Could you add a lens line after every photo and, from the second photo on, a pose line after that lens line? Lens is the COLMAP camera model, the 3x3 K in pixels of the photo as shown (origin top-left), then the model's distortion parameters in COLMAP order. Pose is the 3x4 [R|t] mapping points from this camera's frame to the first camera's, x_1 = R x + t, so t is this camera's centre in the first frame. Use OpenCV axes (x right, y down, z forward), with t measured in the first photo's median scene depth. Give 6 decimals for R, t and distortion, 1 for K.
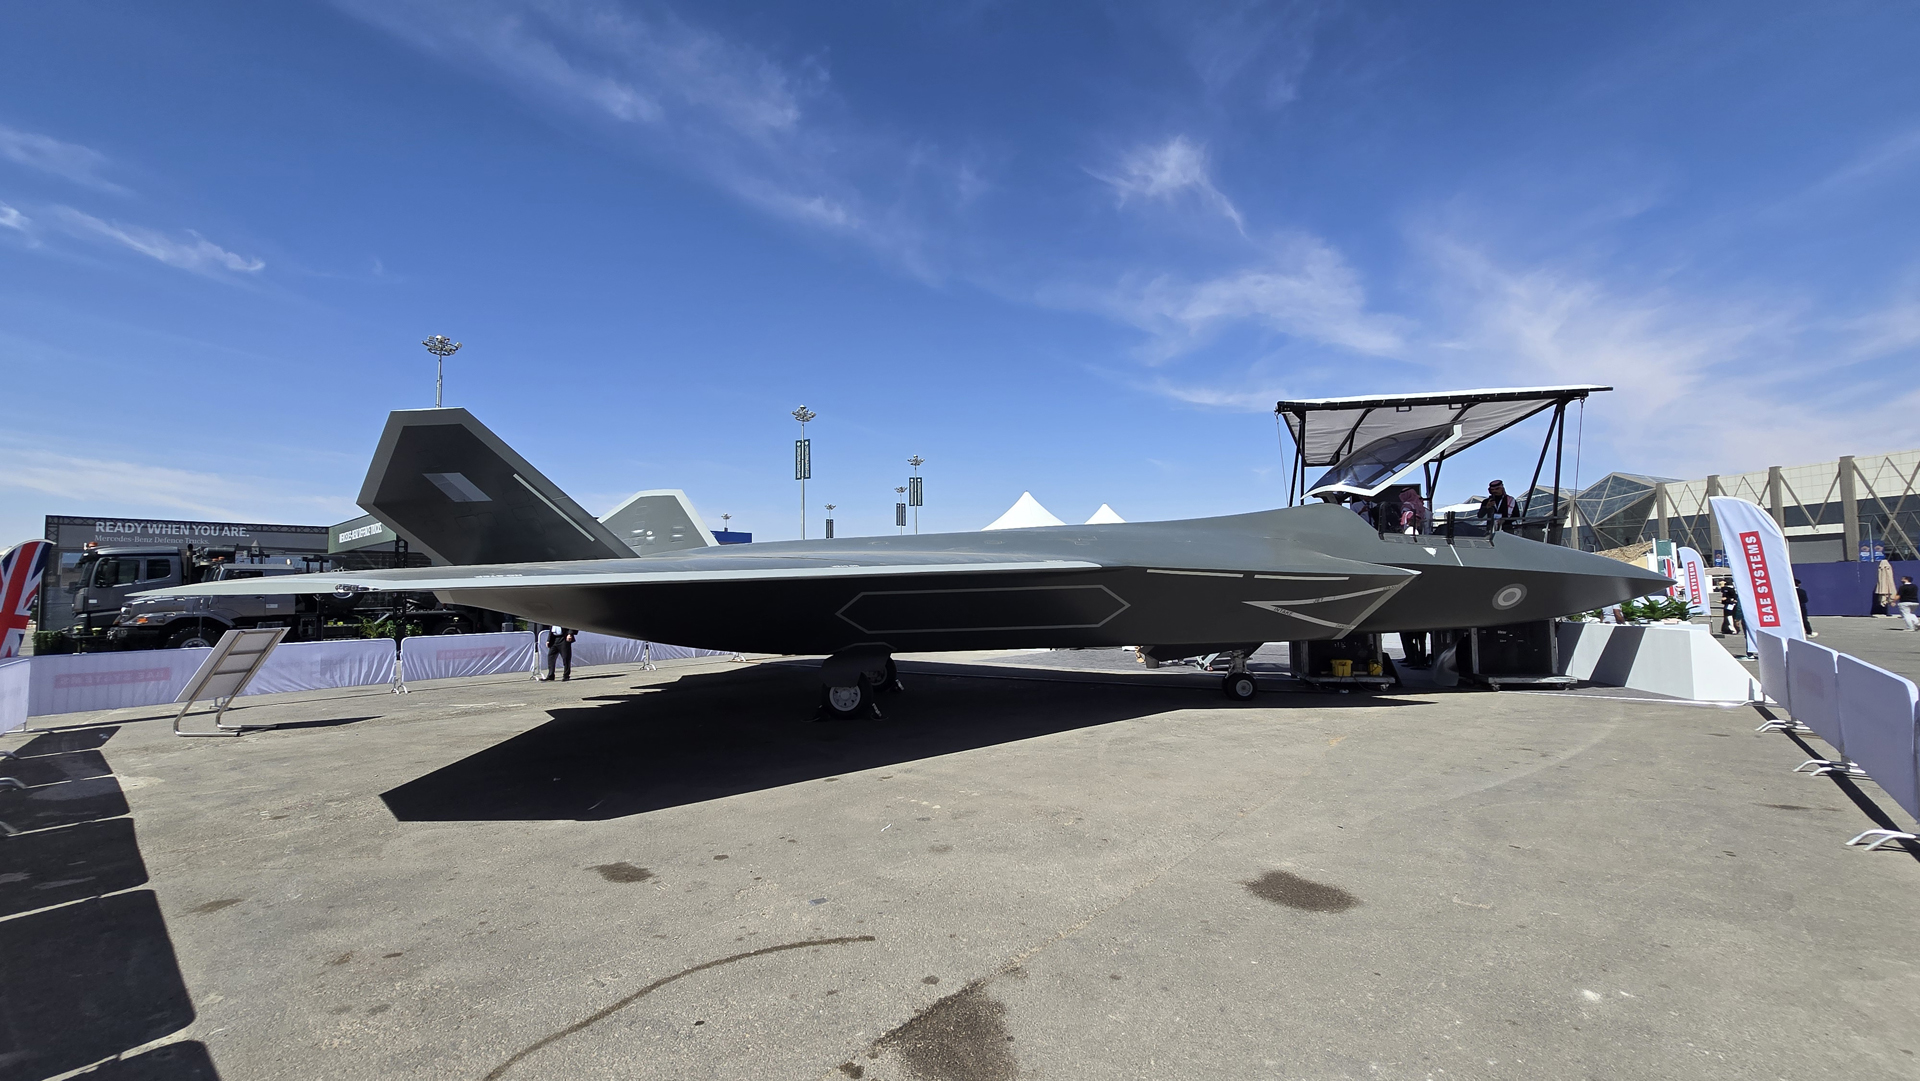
lens RADIAL K [[746.2, 0, 951.8], [0, 746.2, 529.8], [0, 0, 1]] dist [-0.006247, 0.001645]
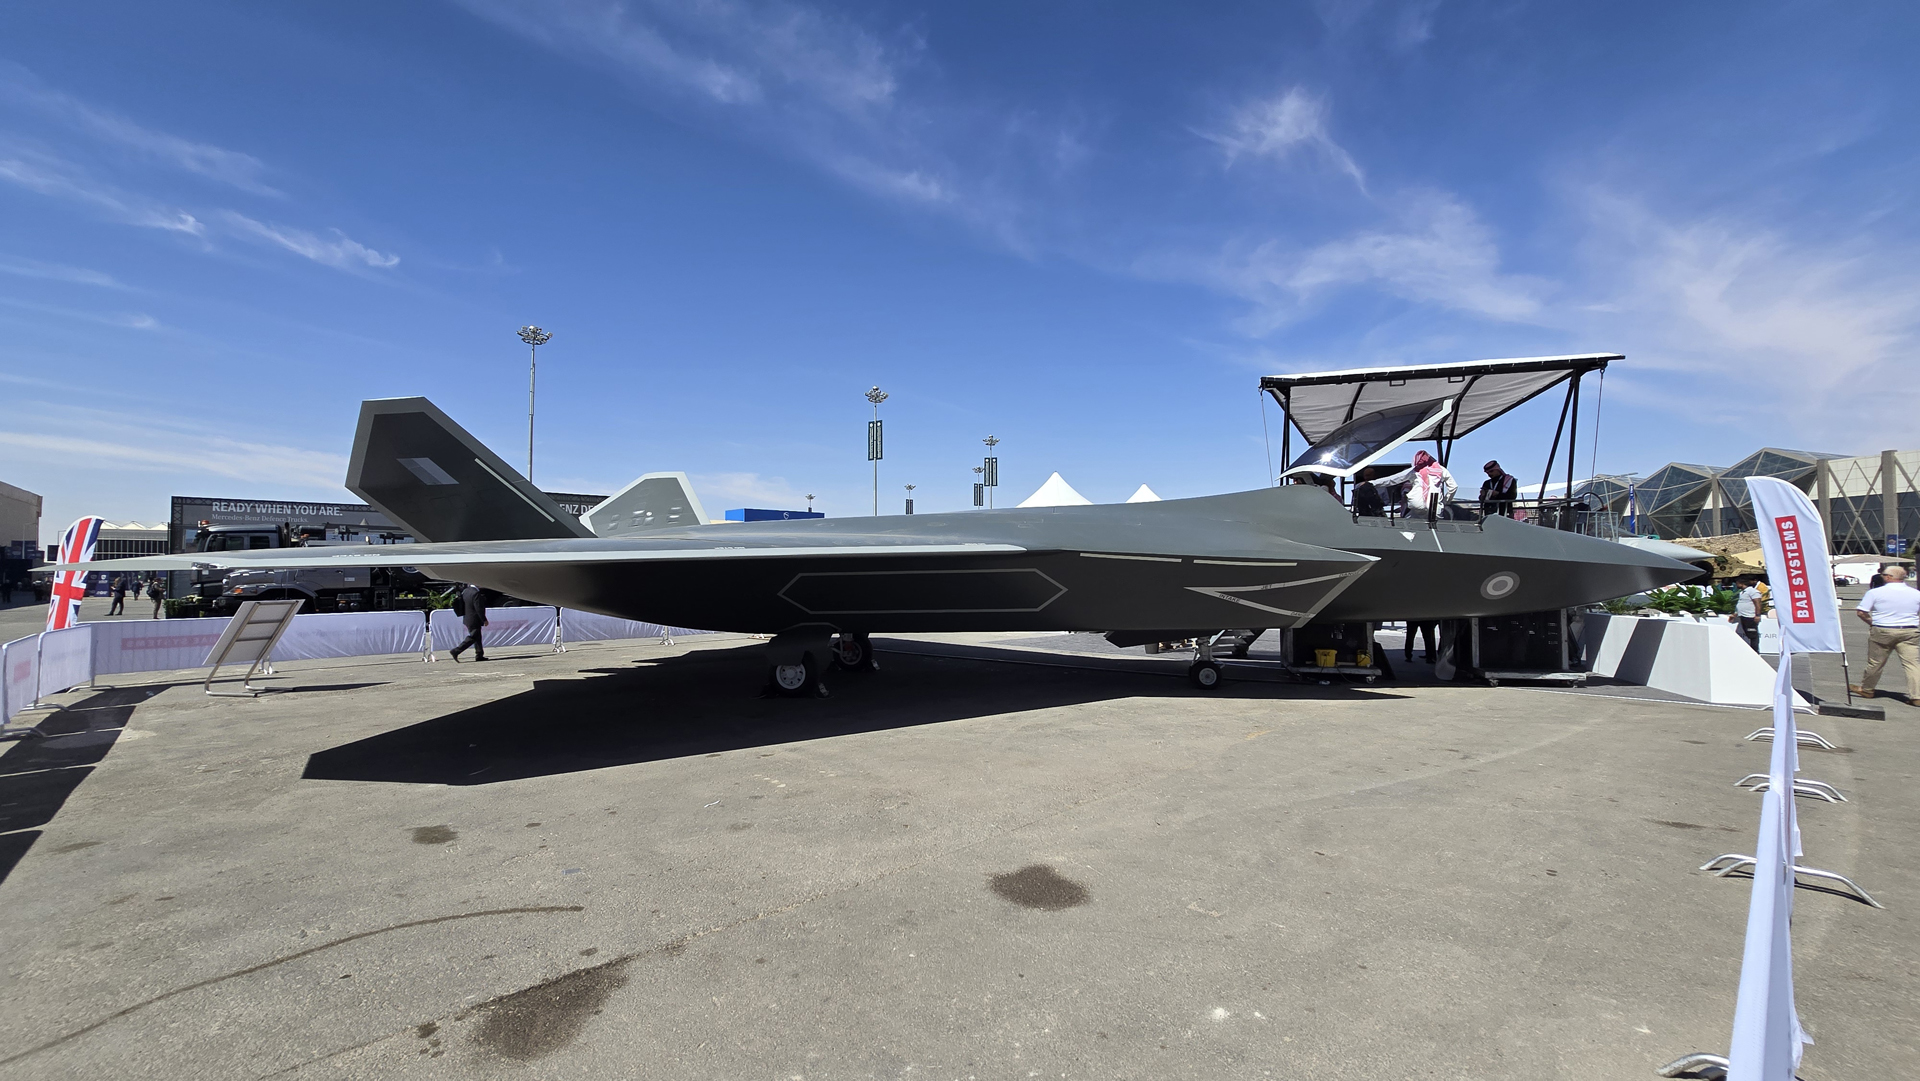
lens RADIAL K [[746.2, 0, 972.8], [0, 746.2, 549.9], [0, 0, 1]] dist [-0.006247, 0.001645]
pose [[0.994603, 0.007489, -0.103478, 0.172731], [-0.001824, 0.998499, 0.054737, -0.003477], [0.103733, -0.054253, 0.993124, 0.015863]]
